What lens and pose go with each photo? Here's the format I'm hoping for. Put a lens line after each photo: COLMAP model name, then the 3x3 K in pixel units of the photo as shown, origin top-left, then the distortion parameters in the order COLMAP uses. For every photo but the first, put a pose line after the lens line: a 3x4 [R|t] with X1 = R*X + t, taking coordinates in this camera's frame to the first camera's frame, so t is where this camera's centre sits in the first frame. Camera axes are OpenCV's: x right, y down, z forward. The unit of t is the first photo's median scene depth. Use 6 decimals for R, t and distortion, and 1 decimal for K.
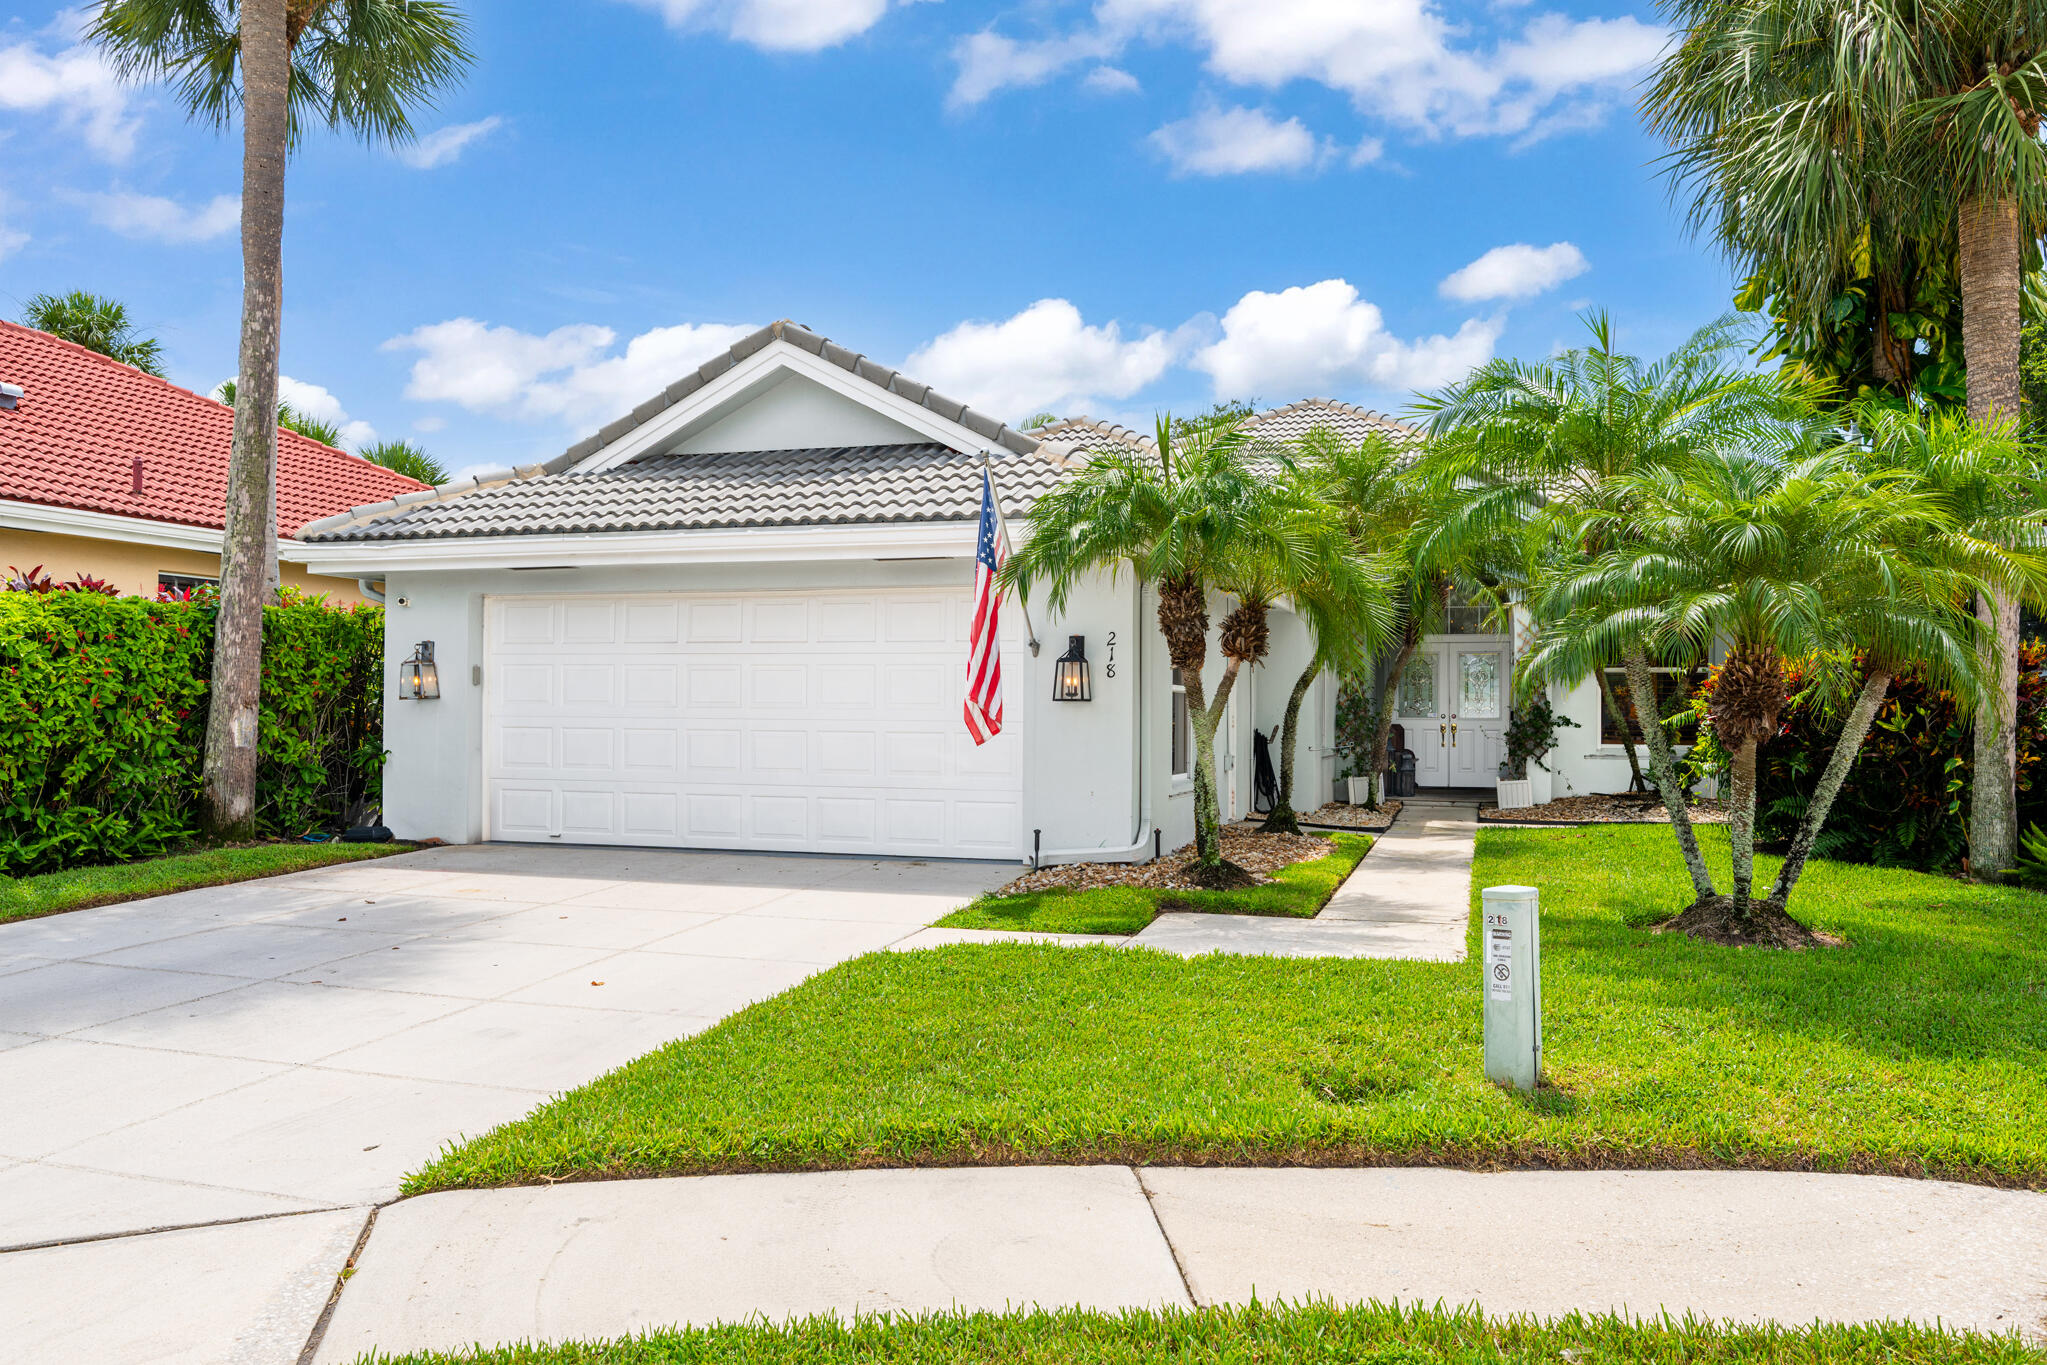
lens RADIAL K [[1552.0, 0, 1018.3], [0, 1552.0, 684.3], [0, 0, 1]] dist [-0.003111, -0.004932]
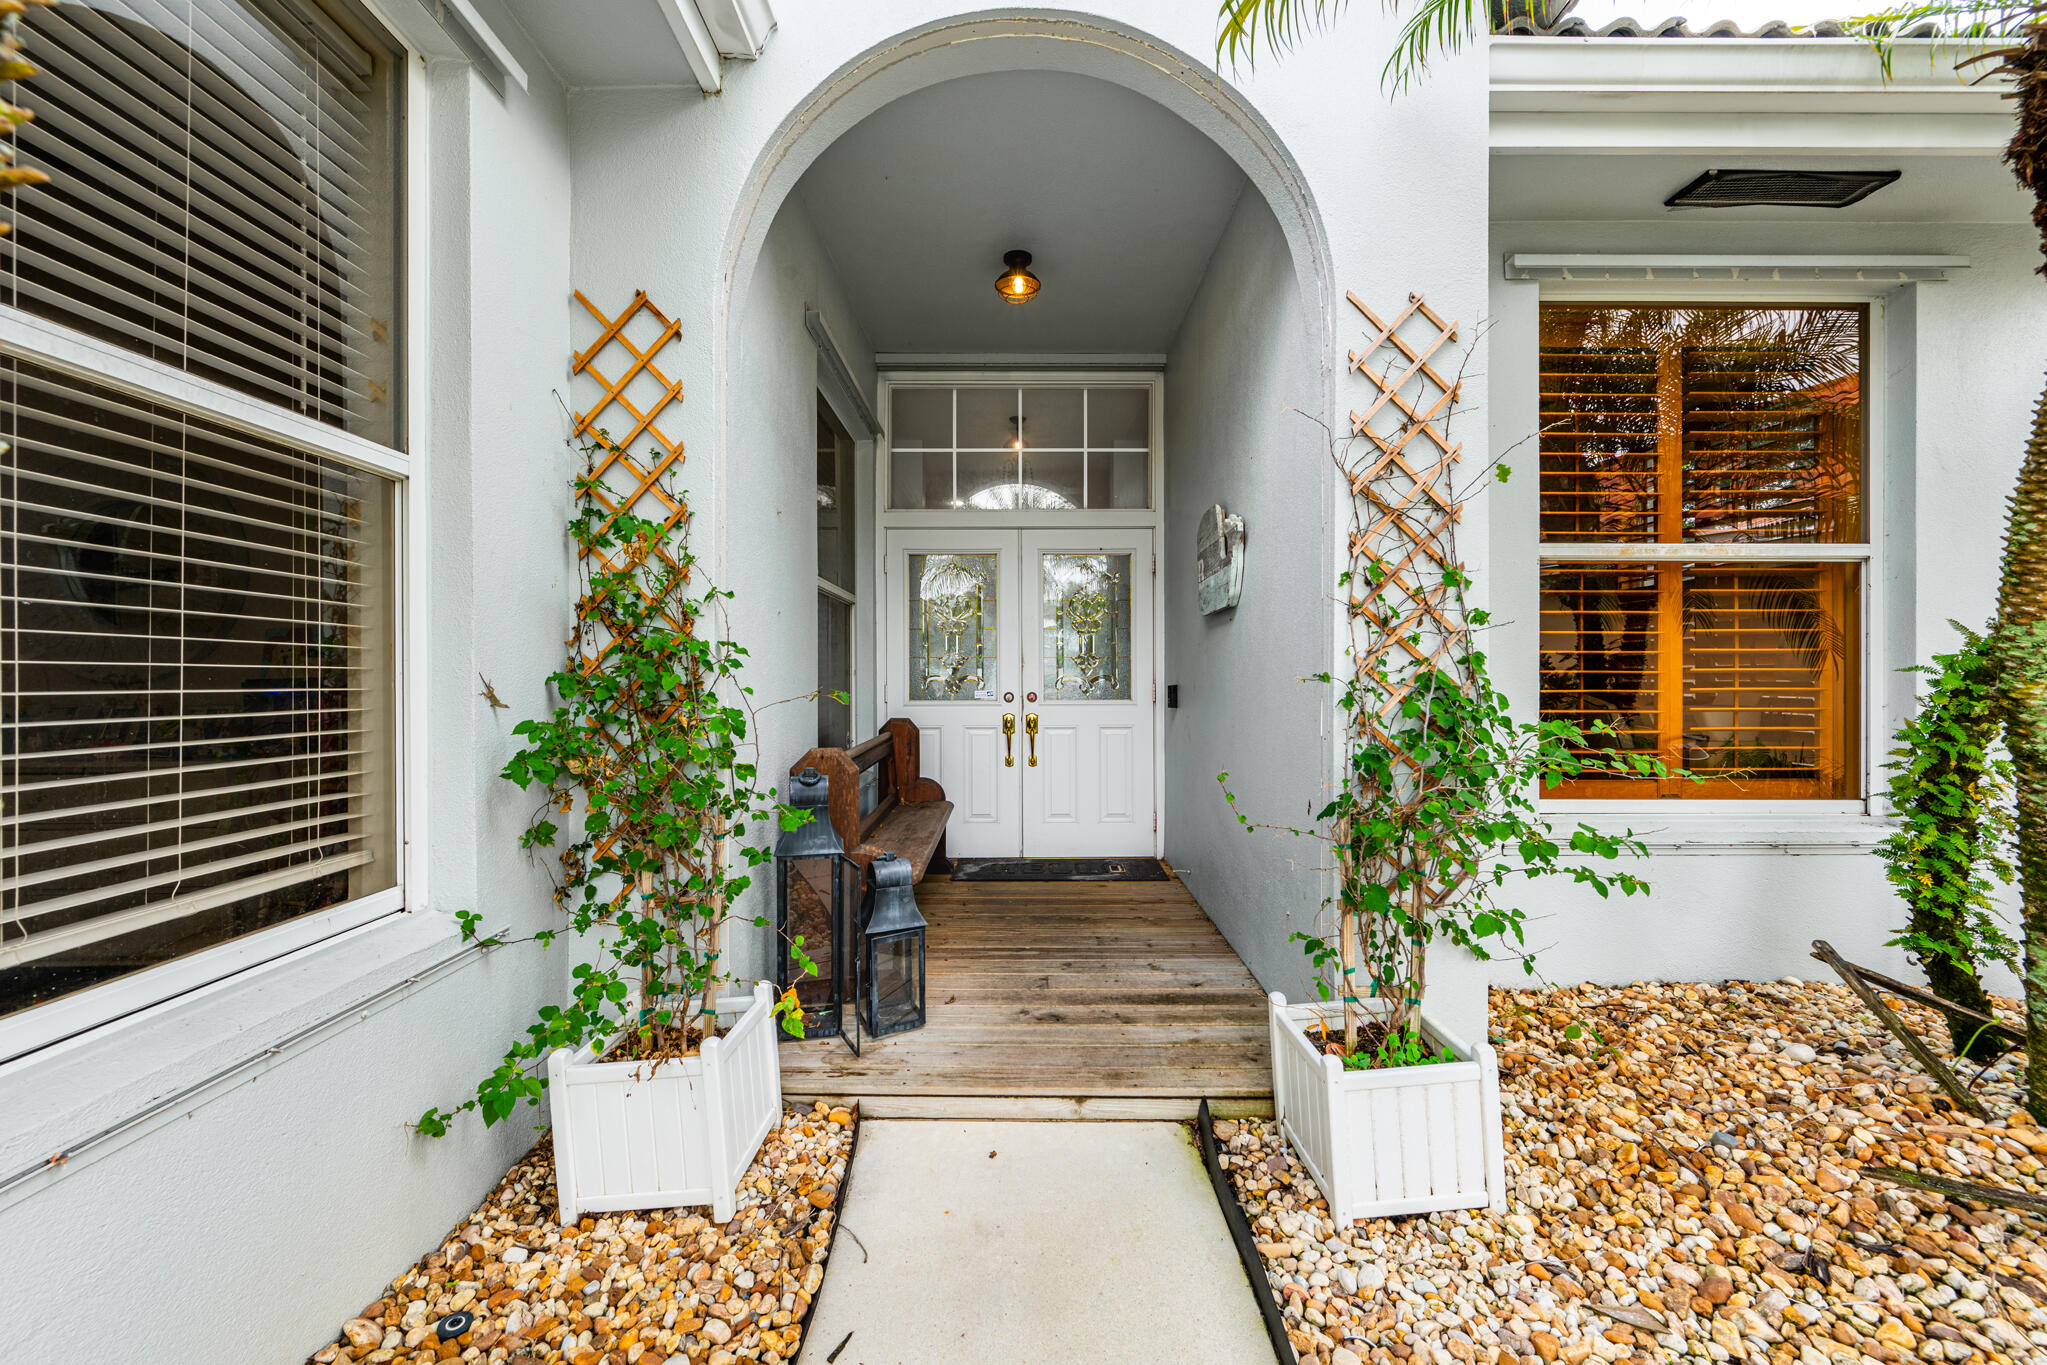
lens RADIAL K [[838.0, 0, 1023.1], [0, 838.0, 680.3], [0, 0, 1]] dist [0.000089, 0.000006]
pose [[0.952564, -0.008391, 0.304223, 0.351387], [0.001767, 0.999756, 0.022041, 0.017857], [-0.304334, -0.020458, 0.952346, 1.324341]]
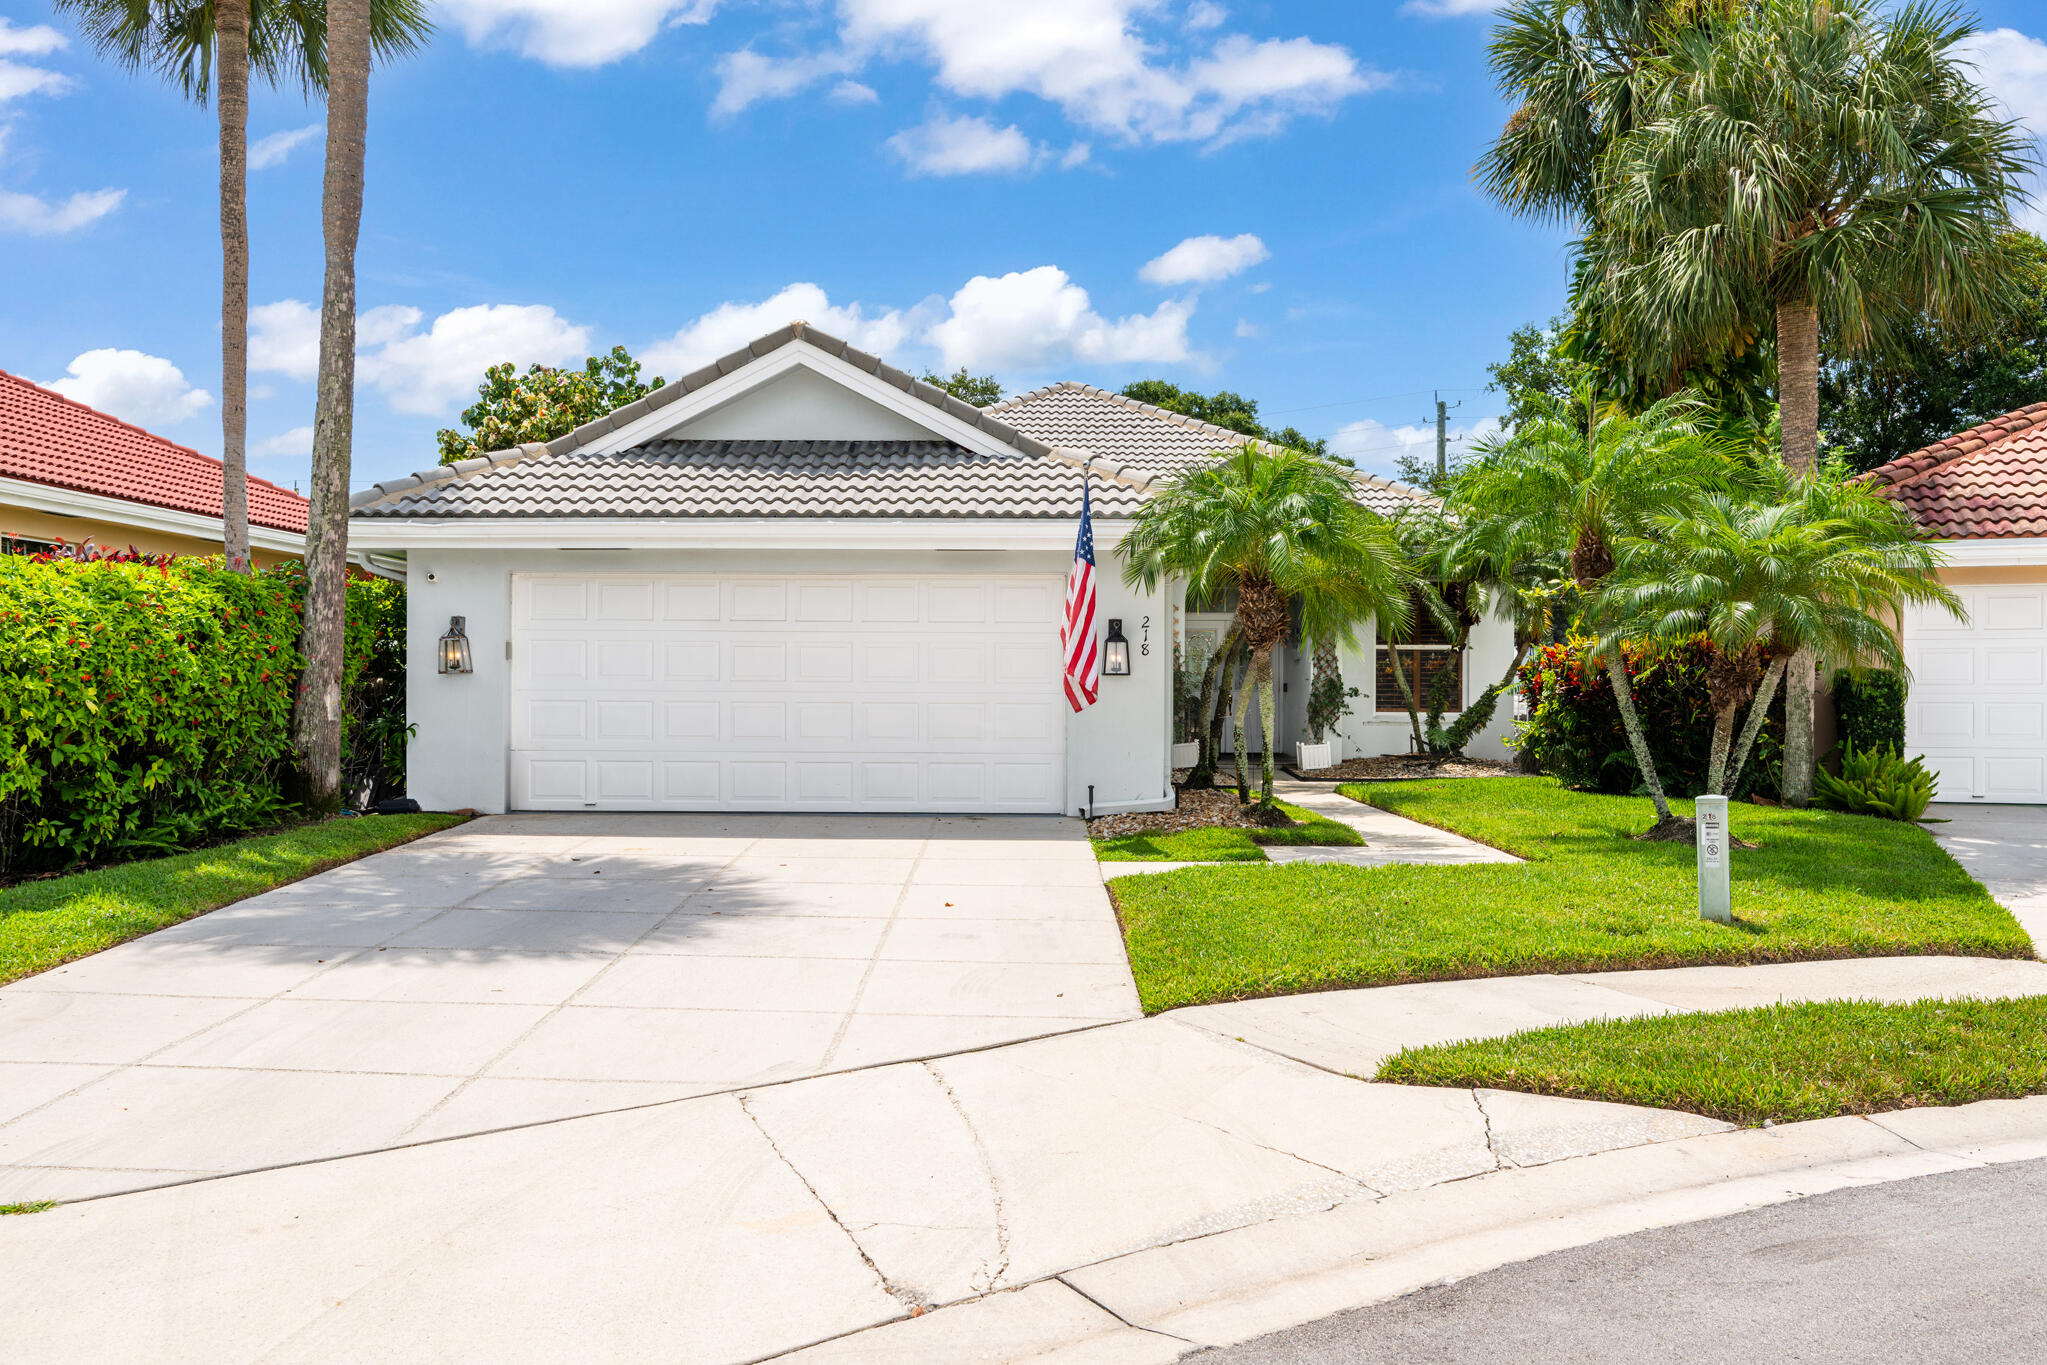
lens RADIAL K [[1698.5, 0, 1022.0], [0, 1698.5, 682.8], [0, 0, 1]] dist [-0.014095, 0.005793]
pose [[0.957889, -0.001989, 0.287131, -0.347529], [-0.002686, 0.999870, 0.015885, -0.003049], [-0.287126, -0.015987, 0.957760, -0.177694]]
